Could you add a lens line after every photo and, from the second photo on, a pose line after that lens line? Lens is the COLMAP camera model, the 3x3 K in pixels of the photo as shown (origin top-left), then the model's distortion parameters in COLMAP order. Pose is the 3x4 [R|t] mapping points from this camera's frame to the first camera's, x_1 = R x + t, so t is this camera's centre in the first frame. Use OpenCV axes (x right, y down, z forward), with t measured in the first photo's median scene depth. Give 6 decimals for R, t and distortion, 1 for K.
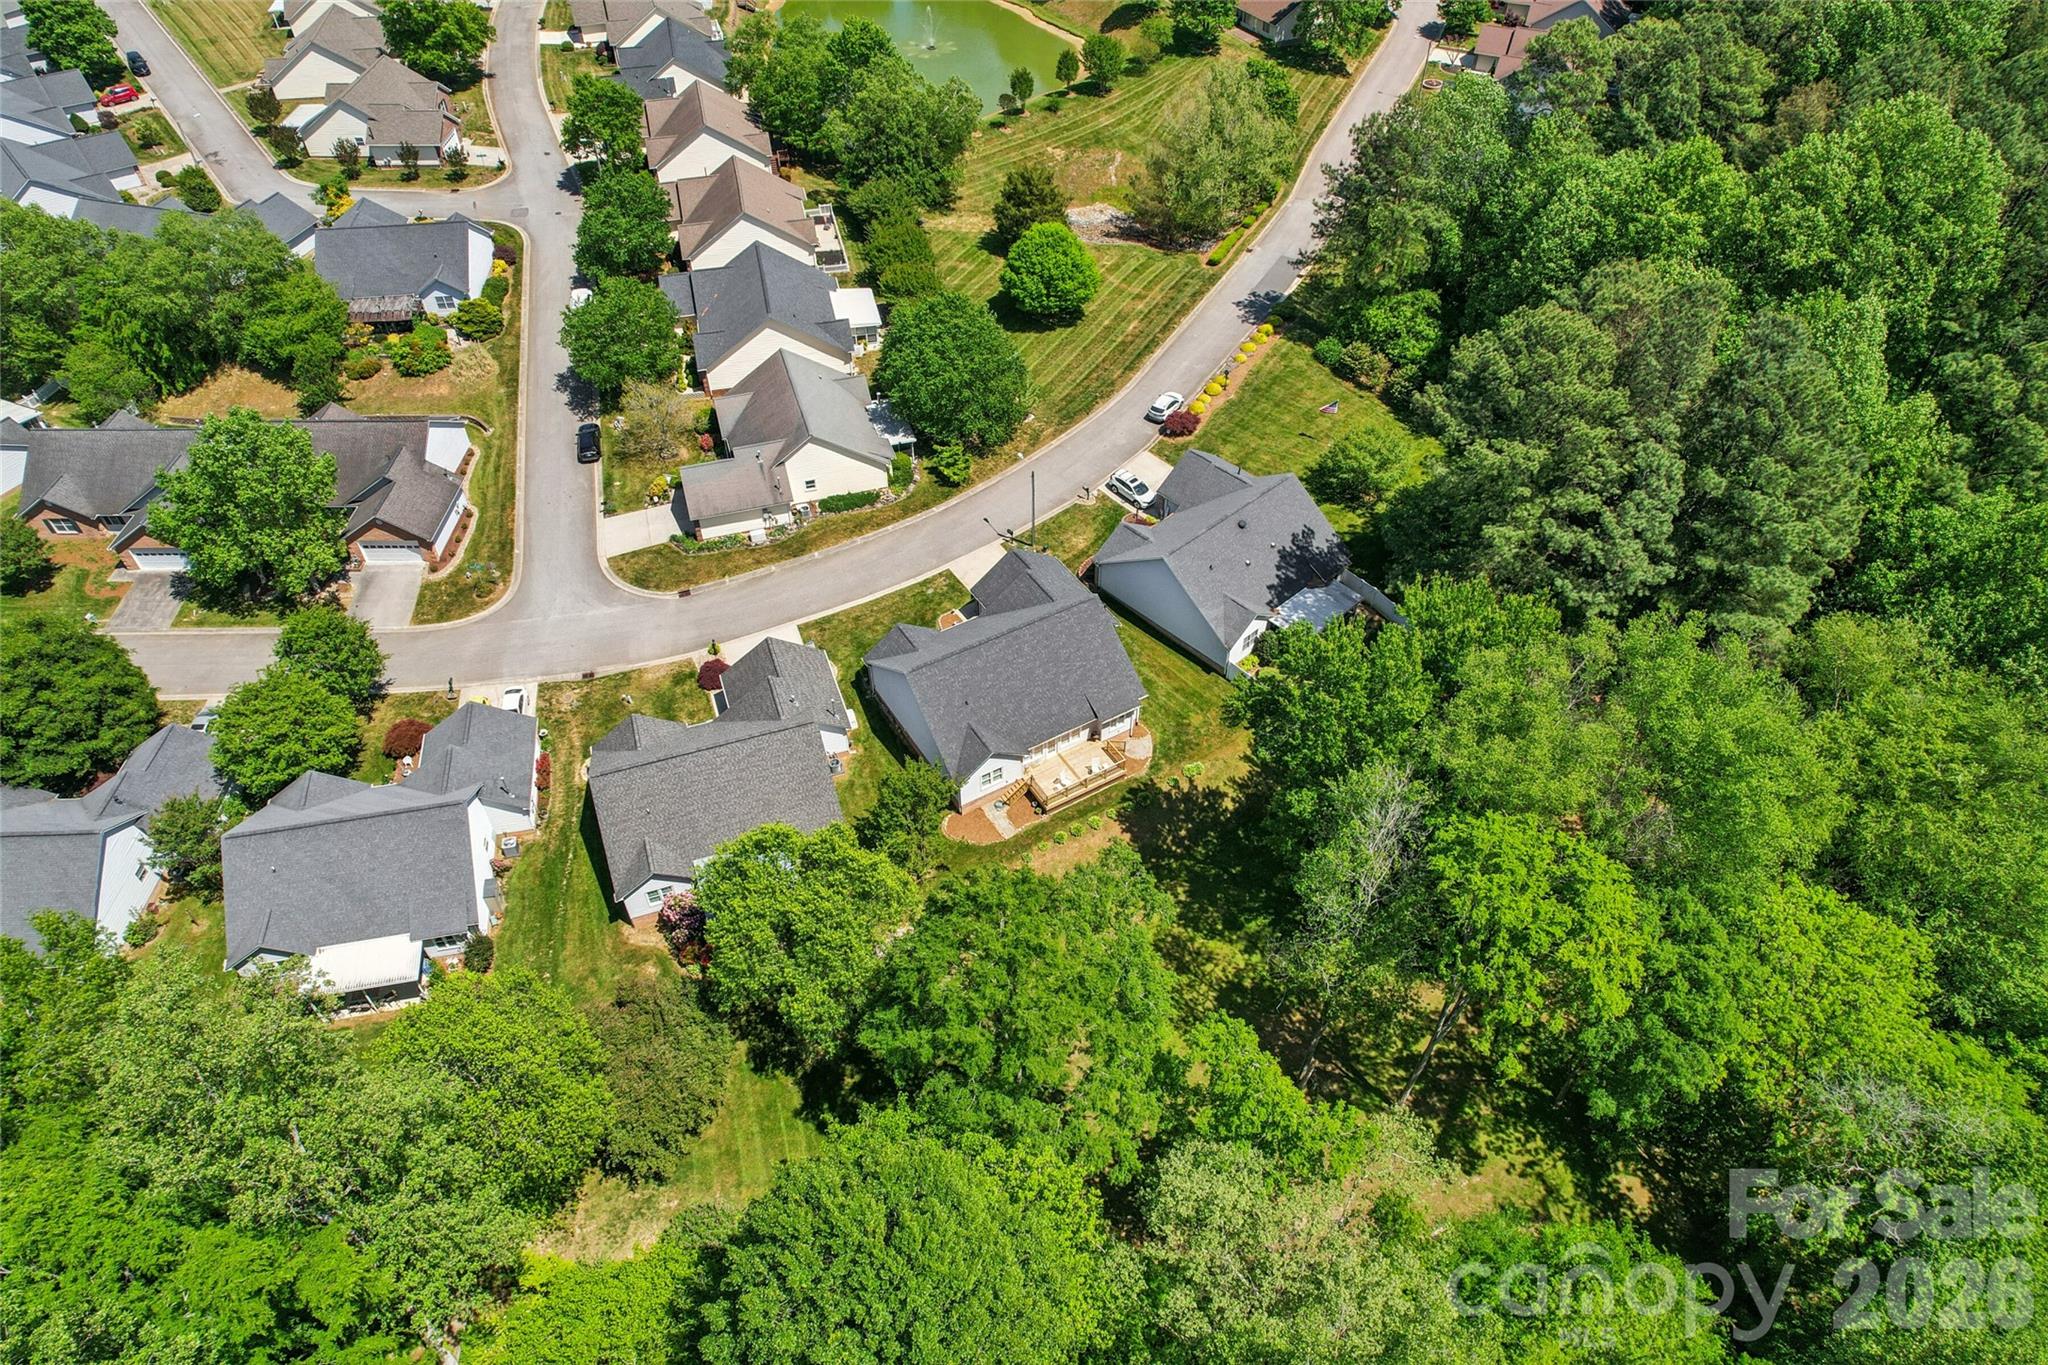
lens RADIAL K [[1394.8, 0, 1019.9], [0, 1394.8, 785.0], [0, 0, 1]] dist [-0.062338, -0.001746]
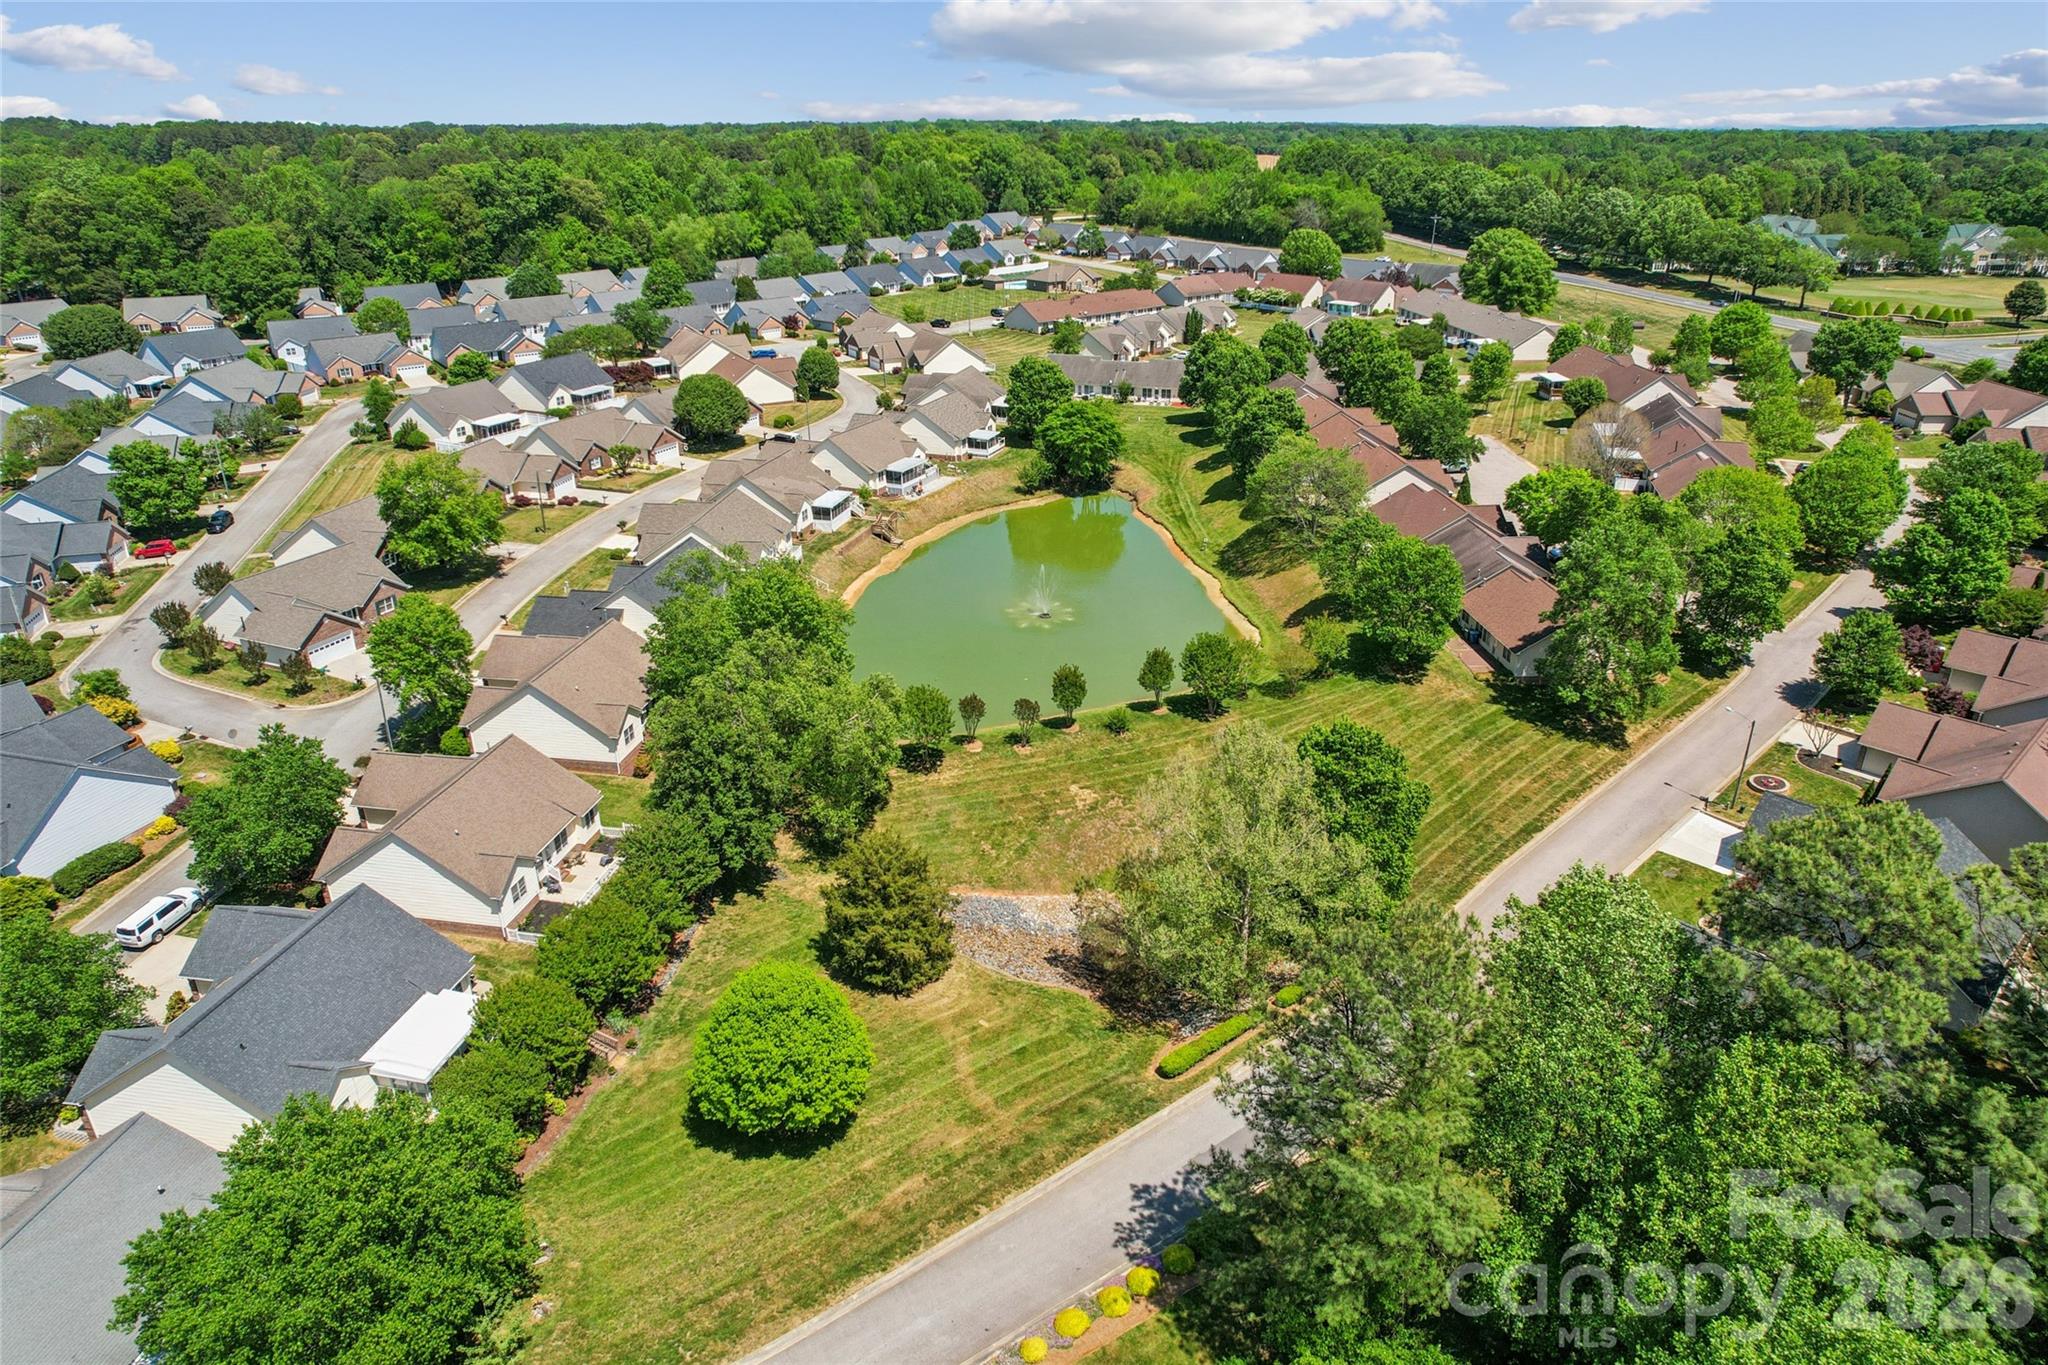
lens RADIAL K [[1322.8, 0, 1024.0], [0, 1322.8, 682.5], [0, 0, 1]] dist [-0.050984, -0.000368]
pose [[0.907233, 0.153371, -0.391670, 0.256353], [-0.292214, 0.899580, -0.324603, -0.319959], [0.302554, 0.408942, 0.860946, 0.466516]]
